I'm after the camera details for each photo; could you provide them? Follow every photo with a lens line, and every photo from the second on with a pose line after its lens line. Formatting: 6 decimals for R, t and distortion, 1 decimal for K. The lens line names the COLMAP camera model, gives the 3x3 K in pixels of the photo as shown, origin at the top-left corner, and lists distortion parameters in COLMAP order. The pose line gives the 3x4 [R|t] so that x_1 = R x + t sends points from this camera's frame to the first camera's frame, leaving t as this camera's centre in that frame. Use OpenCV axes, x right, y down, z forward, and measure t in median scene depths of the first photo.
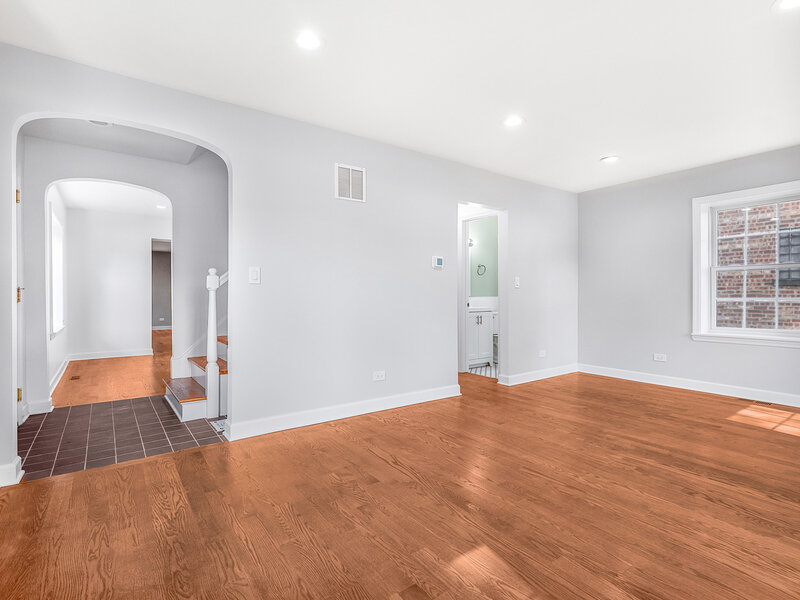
lens RADIAL K [[406.0, 0, 397.7], [0, 406.0, 295.5], [0, 0, 1]] dist [0.000961, 0.000069]
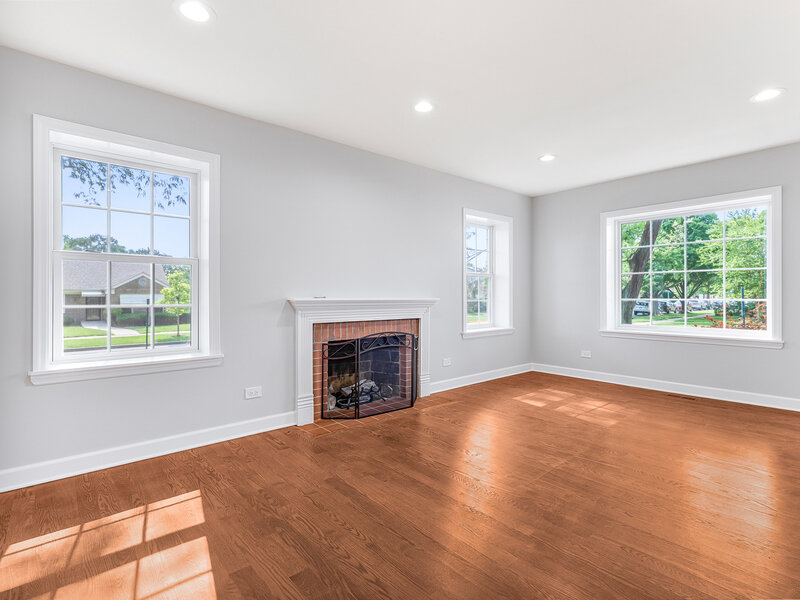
lens RADIAL K [[405.4, 0, 400.0], [0, 405.4, 300.0], [0, 0, 1]] dist [0.046146, -0.000019]
pose [[-0.995029, 0.008817, -0.099196, 0.863584], [0.008389, 0.999954, 0.004728, 0.001474], [0.099233, 0.003872, -0.995057, 1.789976]]
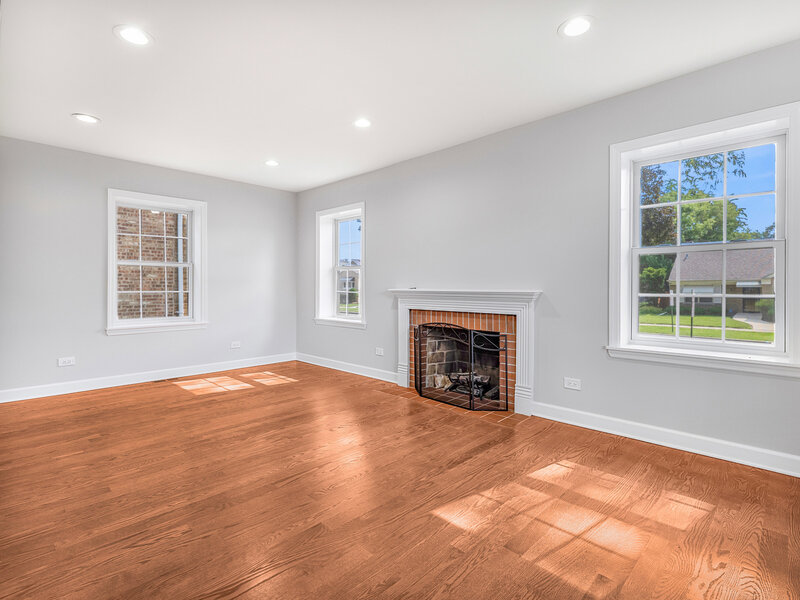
lens RADIAL K [[406.0, 0, 397.7], [0, 406.0, 295.5], [0, 0, 1]] dist [0.000961, 0.000069]
pose [[-0.180726, -0.014149, 0.983432, -0.548265], [-0.001373, 0.999899, 0.014133, 0.003297], [-0.983533, 0.001204, -0.180727, 0.824347]]
